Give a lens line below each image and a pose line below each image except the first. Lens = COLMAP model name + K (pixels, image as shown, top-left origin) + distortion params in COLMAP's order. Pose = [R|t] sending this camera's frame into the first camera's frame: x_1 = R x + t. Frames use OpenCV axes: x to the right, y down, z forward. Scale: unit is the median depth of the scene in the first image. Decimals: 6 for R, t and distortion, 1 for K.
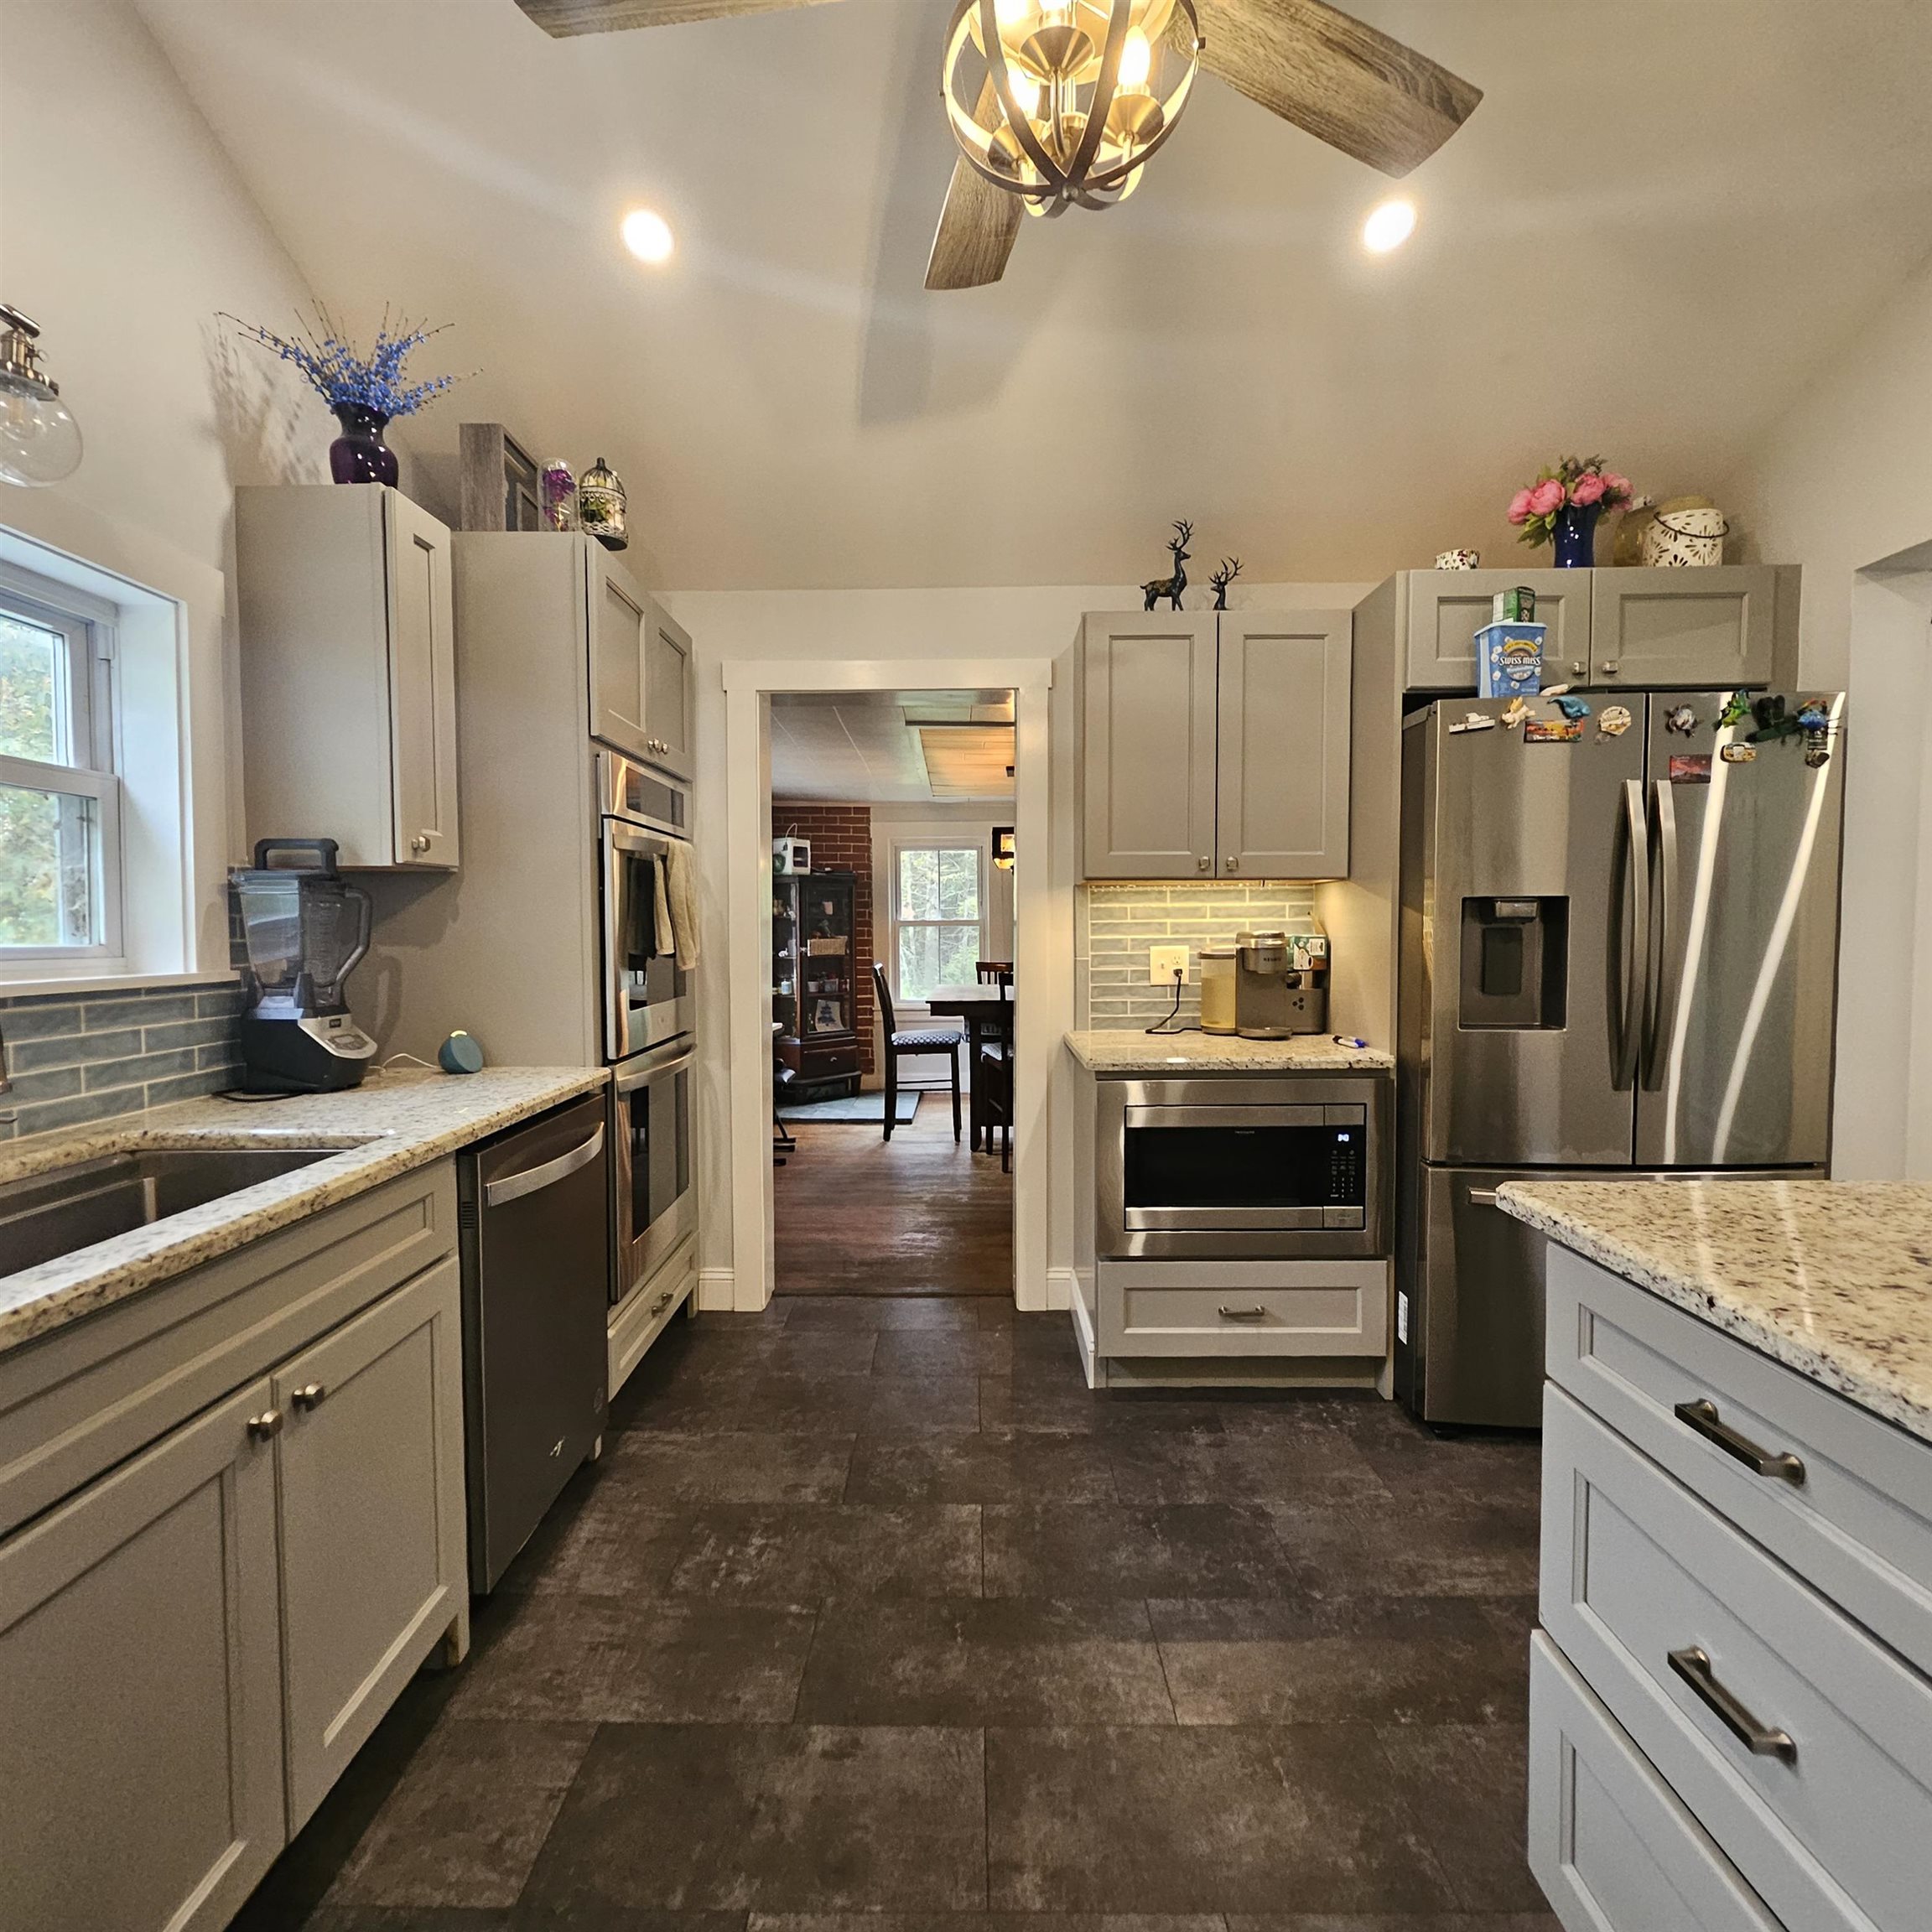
lens RADIAL K [[1015.6, 0, 961.2], [0, 1015.6, 973.6], [0, 0, 1]] dist [0.001058, -0.000327]
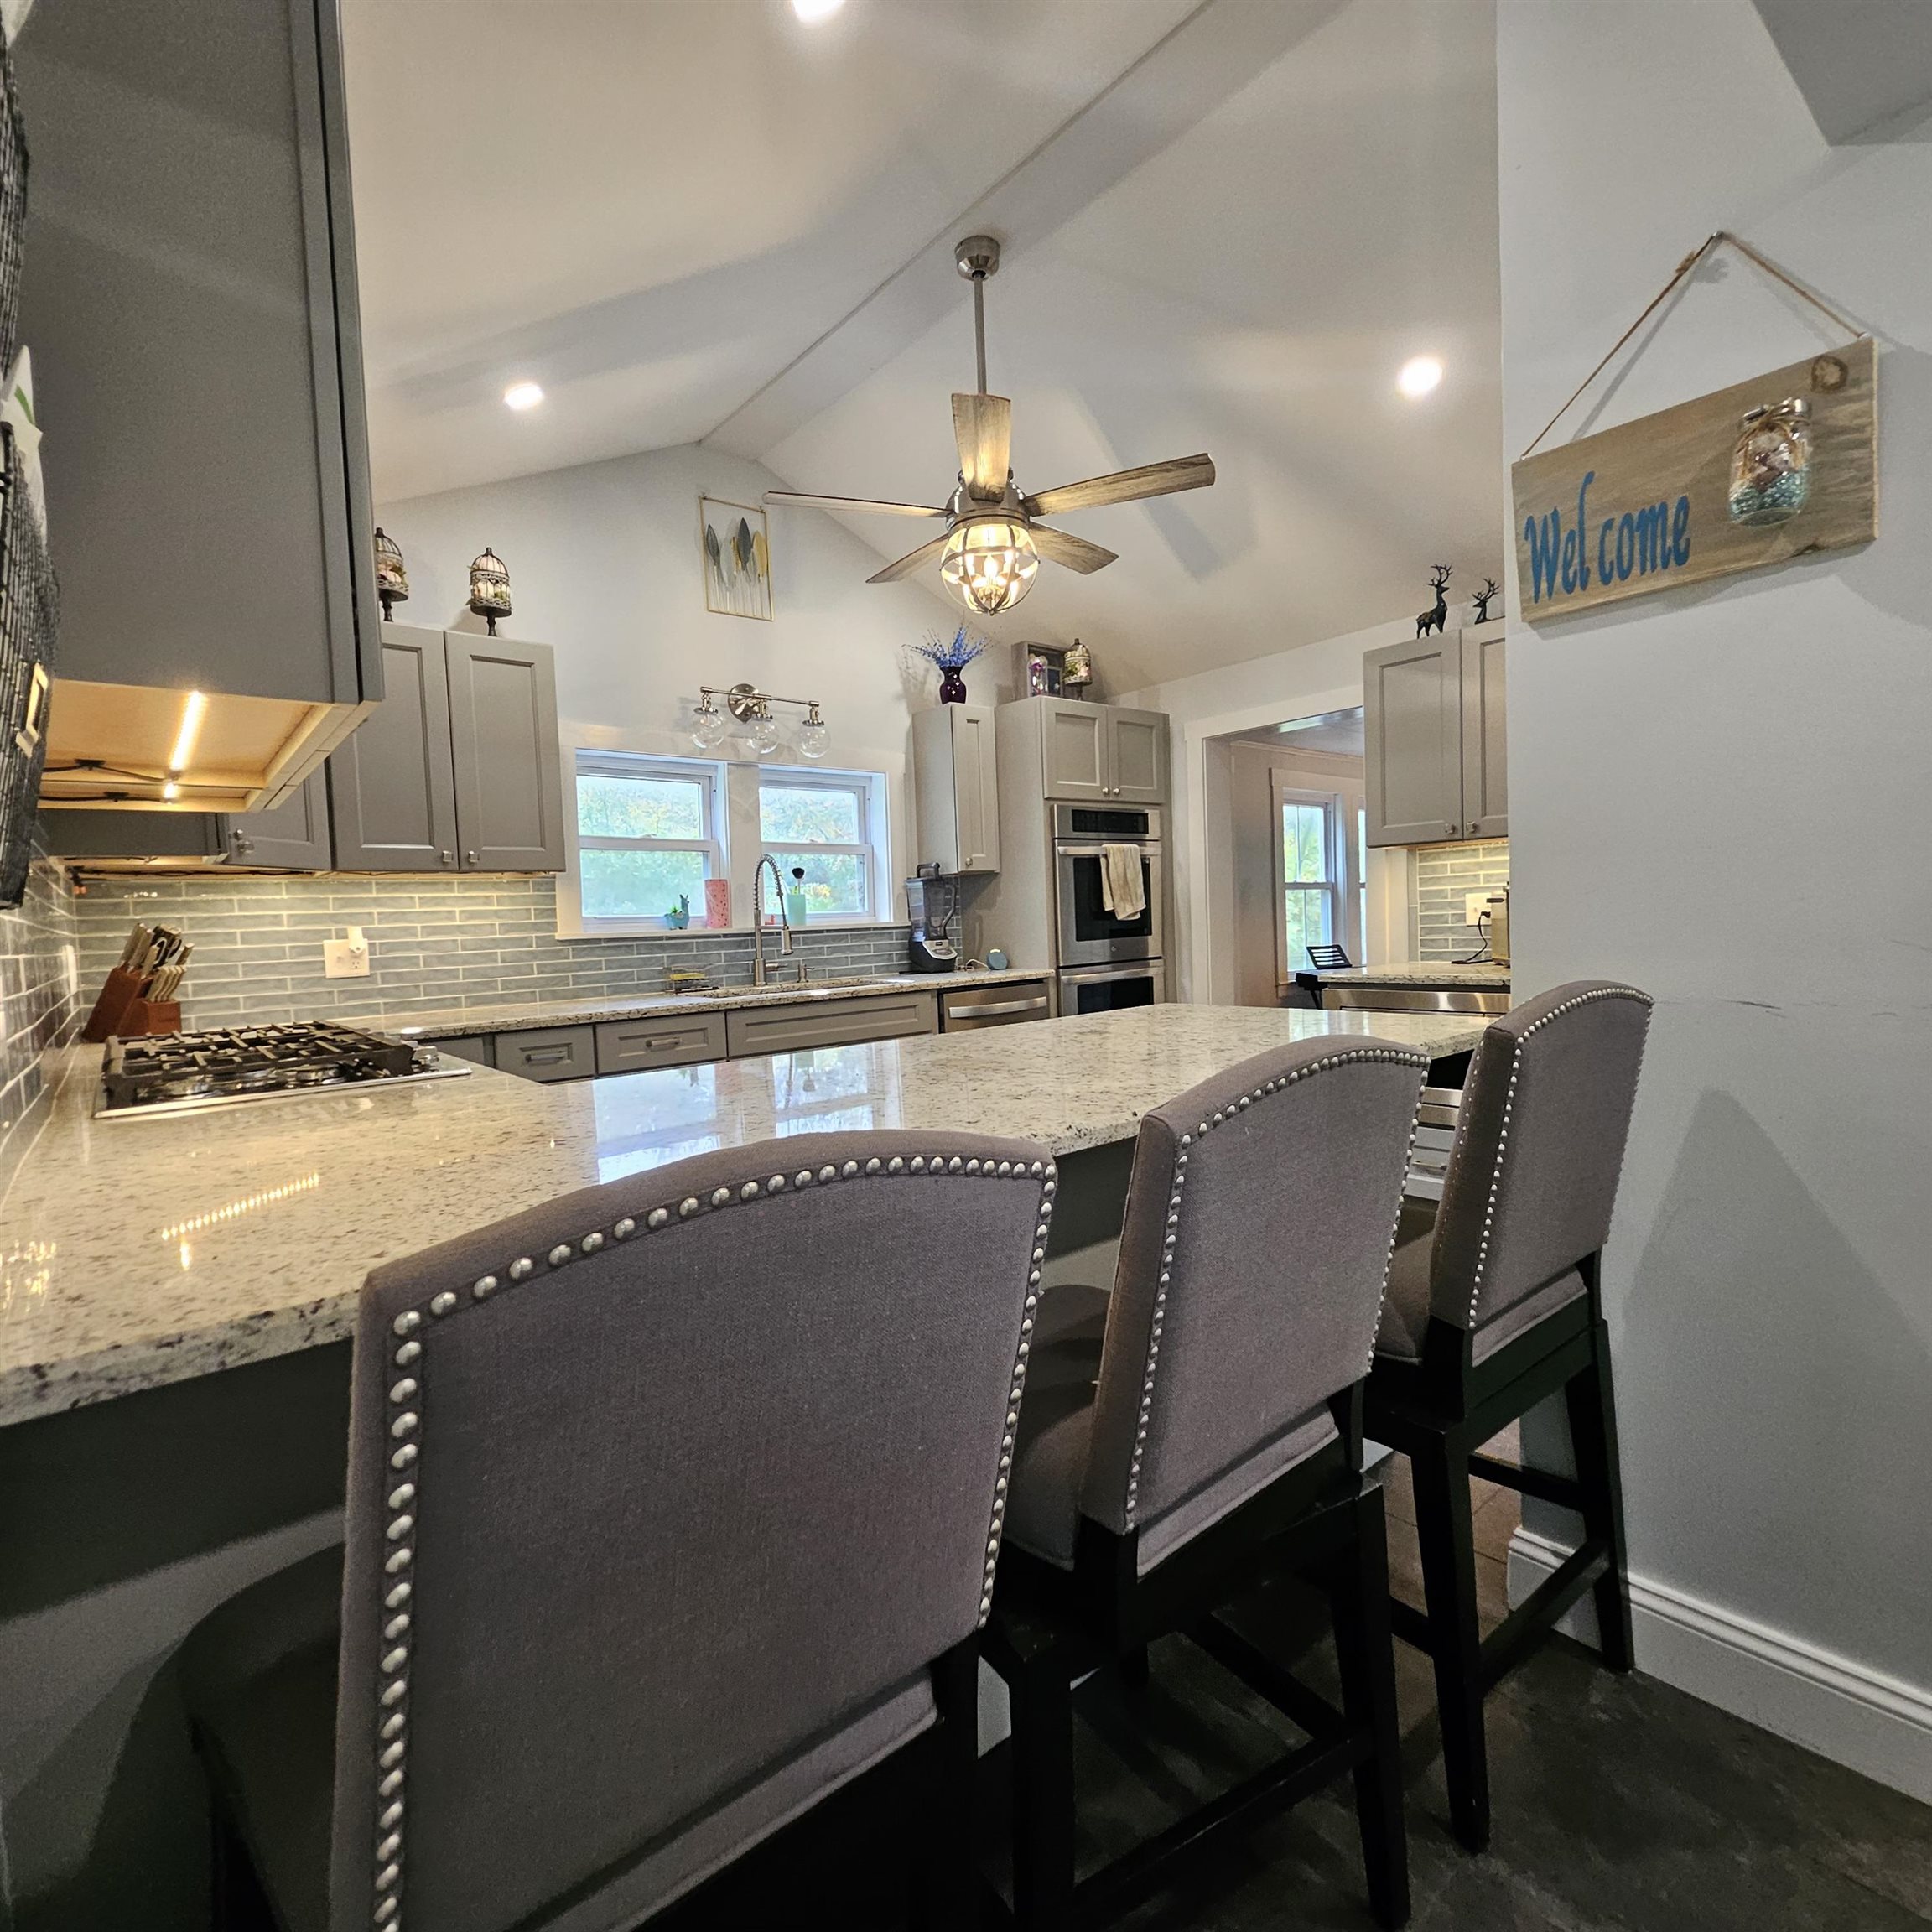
lens RADIAL K [[1015.6, 0, 961.4], [0, 1015.6, 957.4], [0, 0, 1]] dist [0.001058, -0.000327]
pose [[0.641812, 0.008356, -0.766816, 1.116498], [0.003801, 0.999894, 0.014077, 0.046100], [0.766853, -0.011950, 0.641712, -0.406598]]
